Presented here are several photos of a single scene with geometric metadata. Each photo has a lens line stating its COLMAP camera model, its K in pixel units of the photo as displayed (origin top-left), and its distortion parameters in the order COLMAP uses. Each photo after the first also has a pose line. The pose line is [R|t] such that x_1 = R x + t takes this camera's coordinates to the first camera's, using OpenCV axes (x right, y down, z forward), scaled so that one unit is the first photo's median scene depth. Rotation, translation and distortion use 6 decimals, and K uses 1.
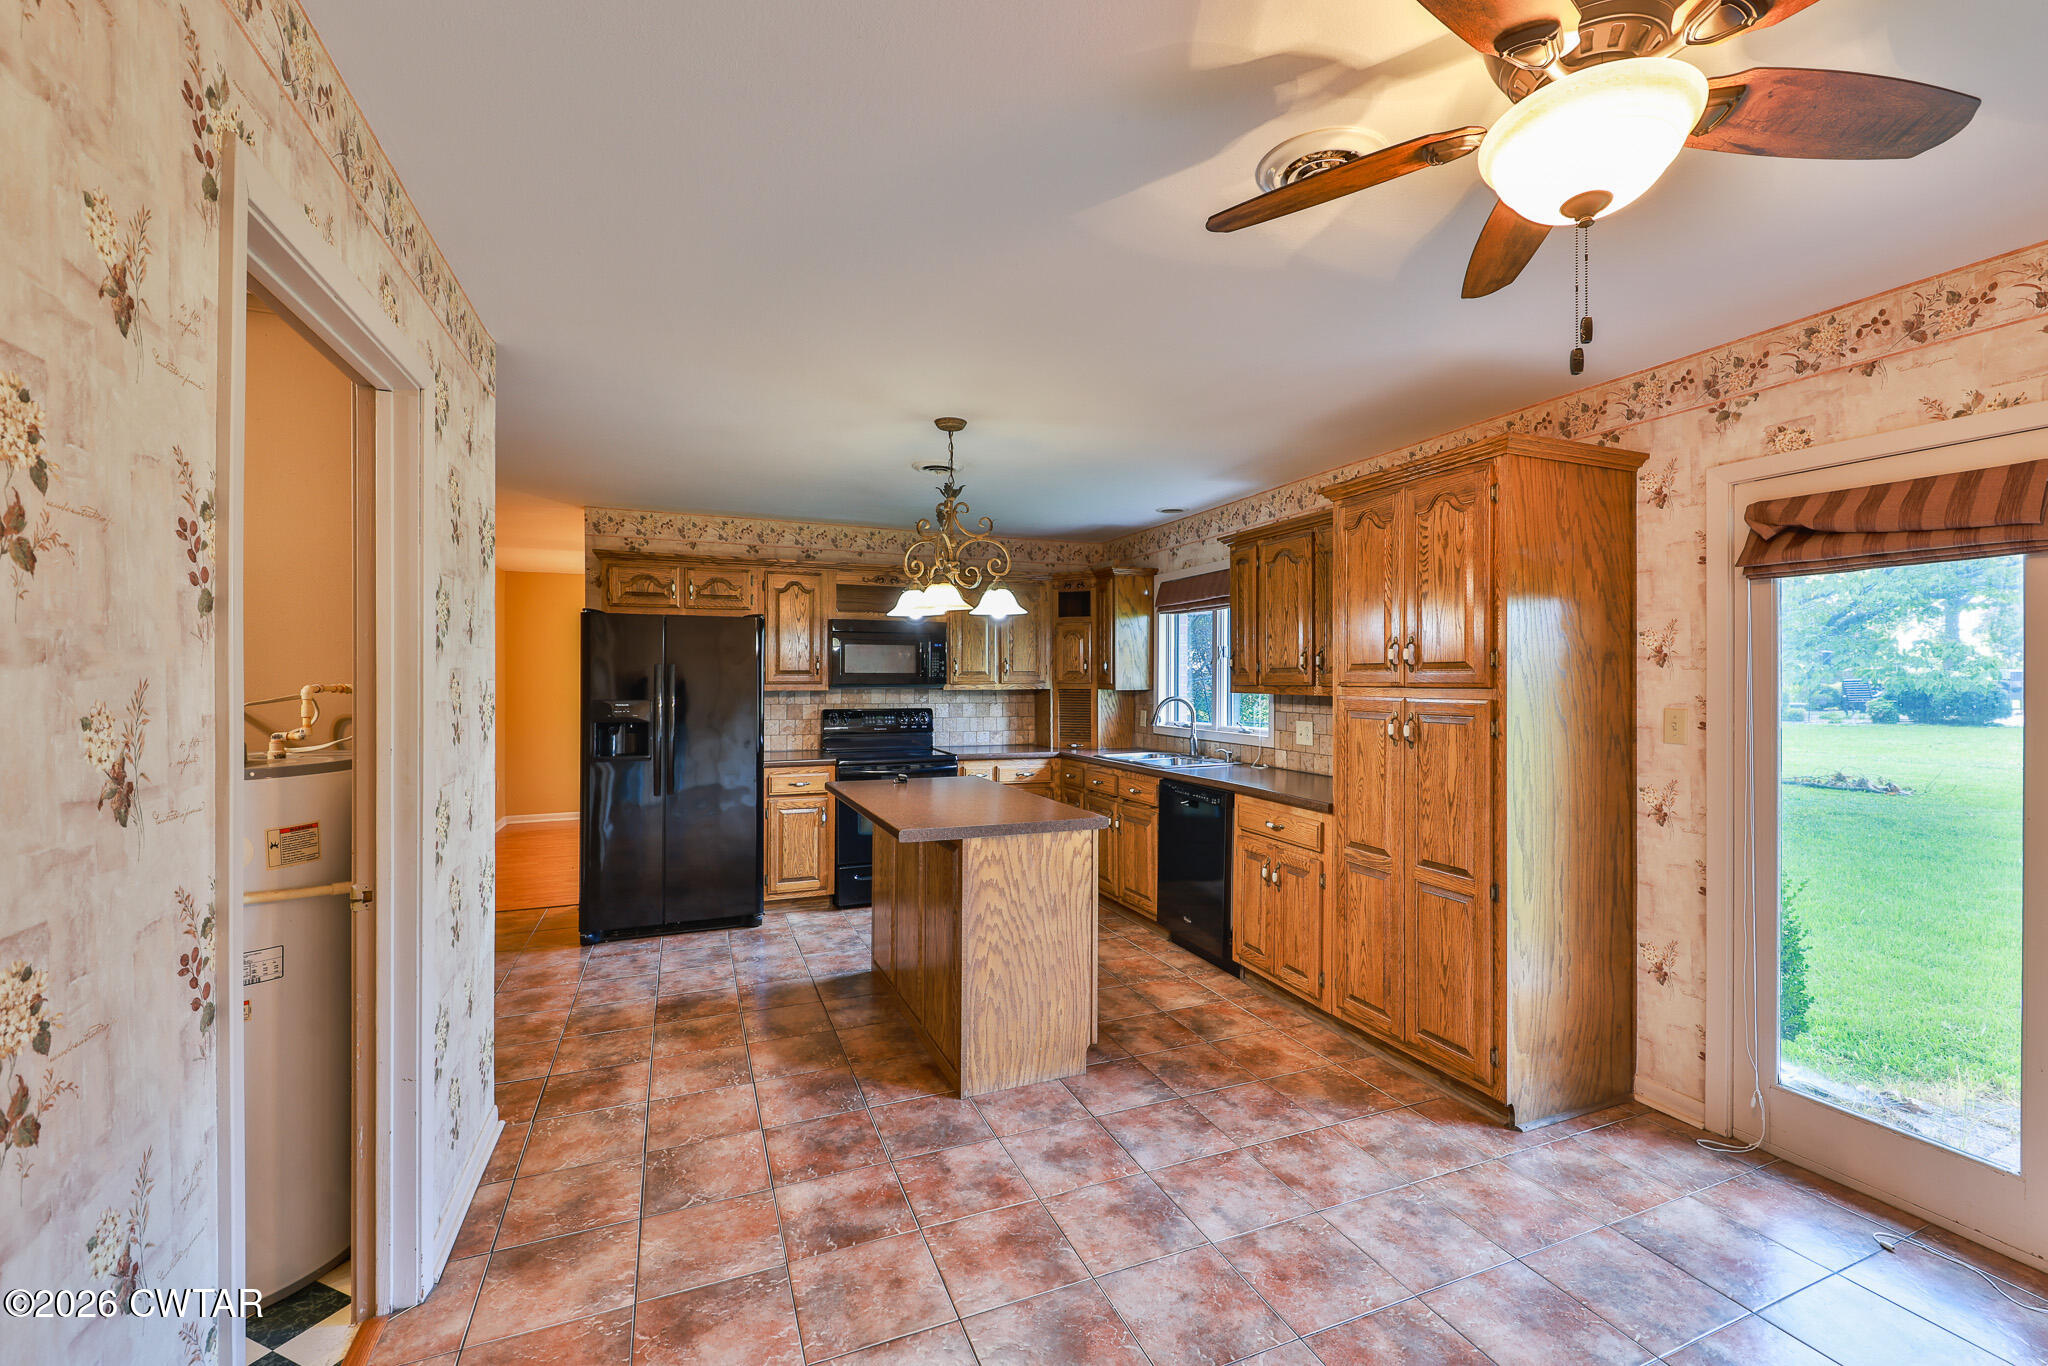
lens RADIAL K [[844.9, 0, 1029.2], [0, 844.9, 681.7], [0, 0, 1]] dist [0.000216, -0.000368]
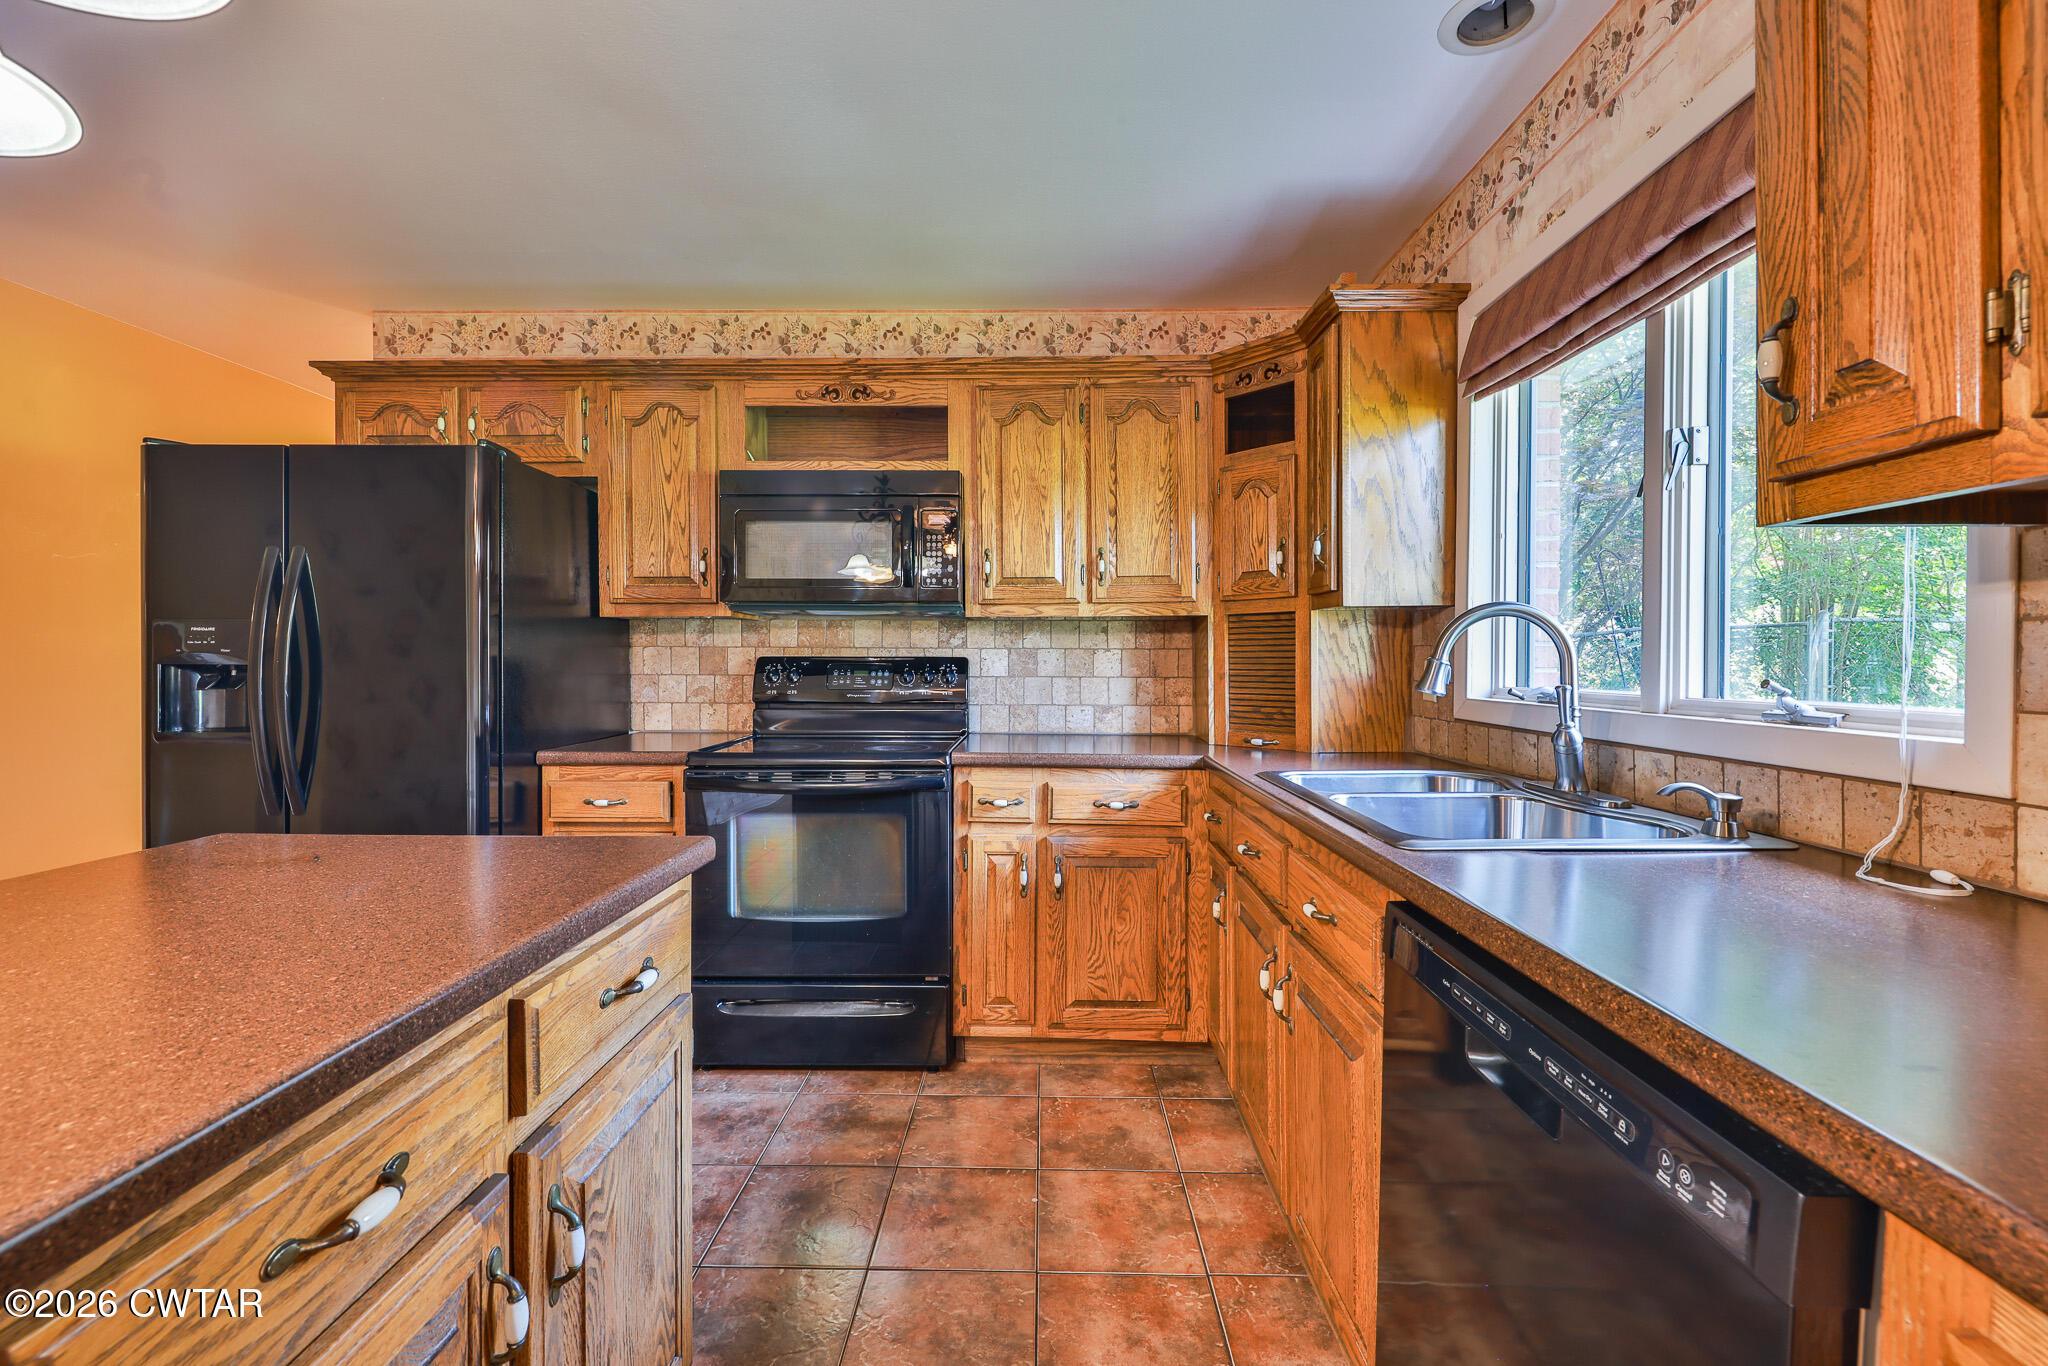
lens RADIAL K [[844.9, 0, 1024.5], [0, 844.9, 668.2], [0, 0, 1]] dist [0.000216, -0.000368]
pose [[0.917948, 0.003254, -0.396687, 0.120244], [-0.001373, 0.999986, 0.005027, 0.036901], [0.396698, -0.004070, 0.917940, 0.571635]]
